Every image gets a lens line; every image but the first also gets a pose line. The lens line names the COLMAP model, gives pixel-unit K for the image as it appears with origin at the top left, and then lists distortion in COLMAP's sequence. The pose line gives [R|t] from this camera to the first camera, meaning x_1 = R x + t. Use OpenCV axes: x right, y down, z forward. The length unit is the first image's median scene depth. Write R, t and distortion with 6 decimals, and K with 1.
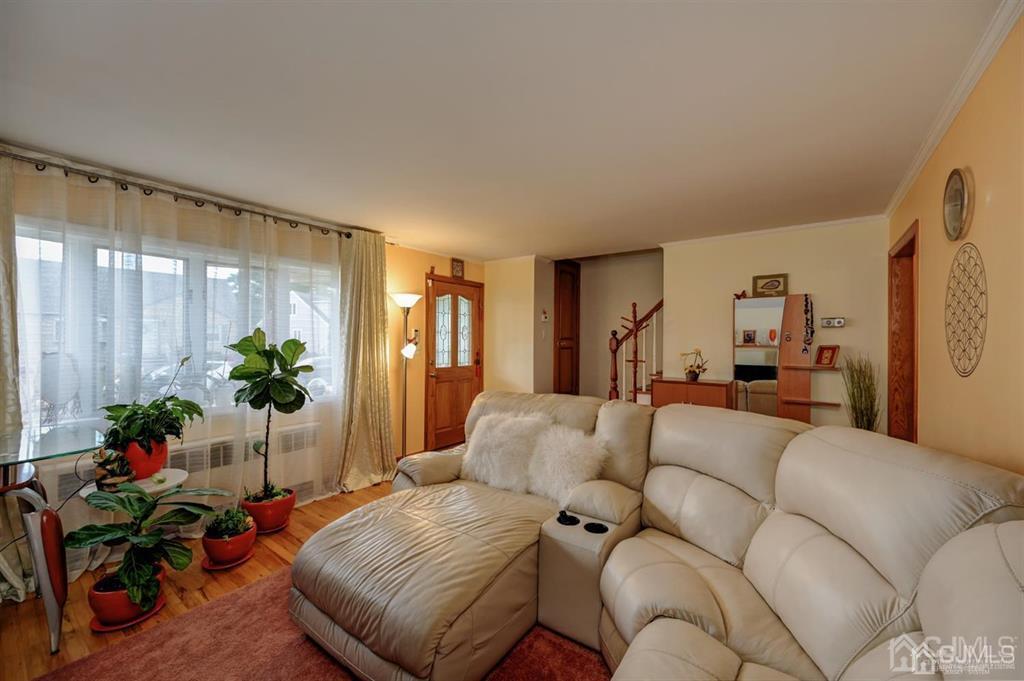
lens RADIAL K [[404.5, 0, 512.0], [0, 404.5, 340.5], [0, 0, 1]] dist [0.001100, 0.000041]
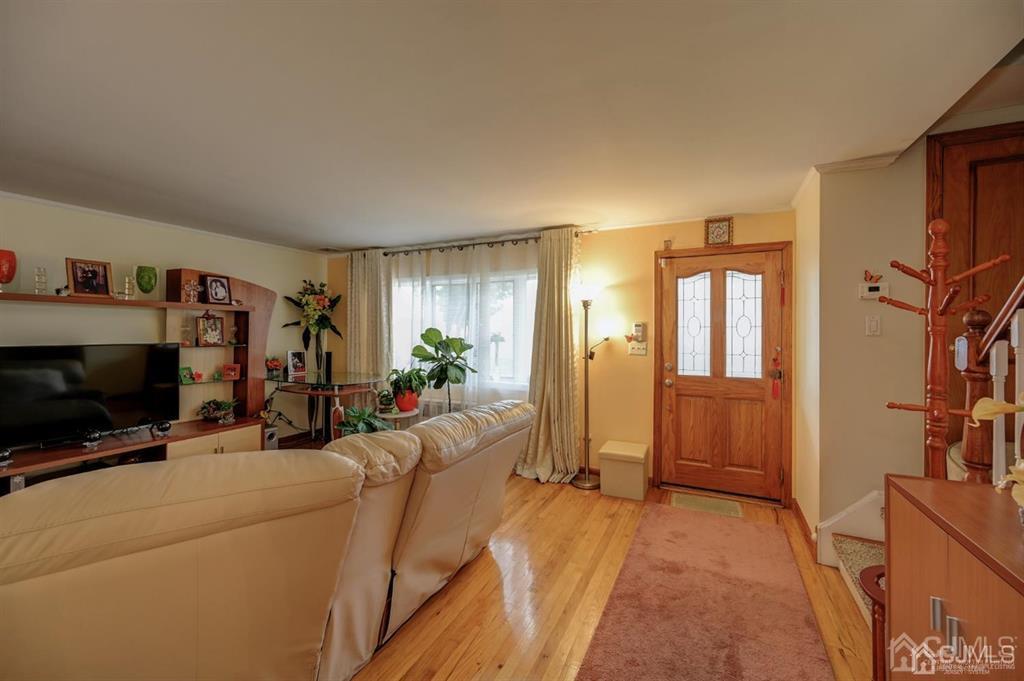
lens RADIAL K [[404.5, 0, 512.0], [0, 404.5, 340.5], [0, 0, 1]] dist [0.001100, 0.000041]
pose [[0.200580, -0.010626, -0.979620, 0.483258], [-0.013072, 0.999823, -0.013522, 0.019437], [0.979590, 0.015518, 0.200406, 0.556760]]
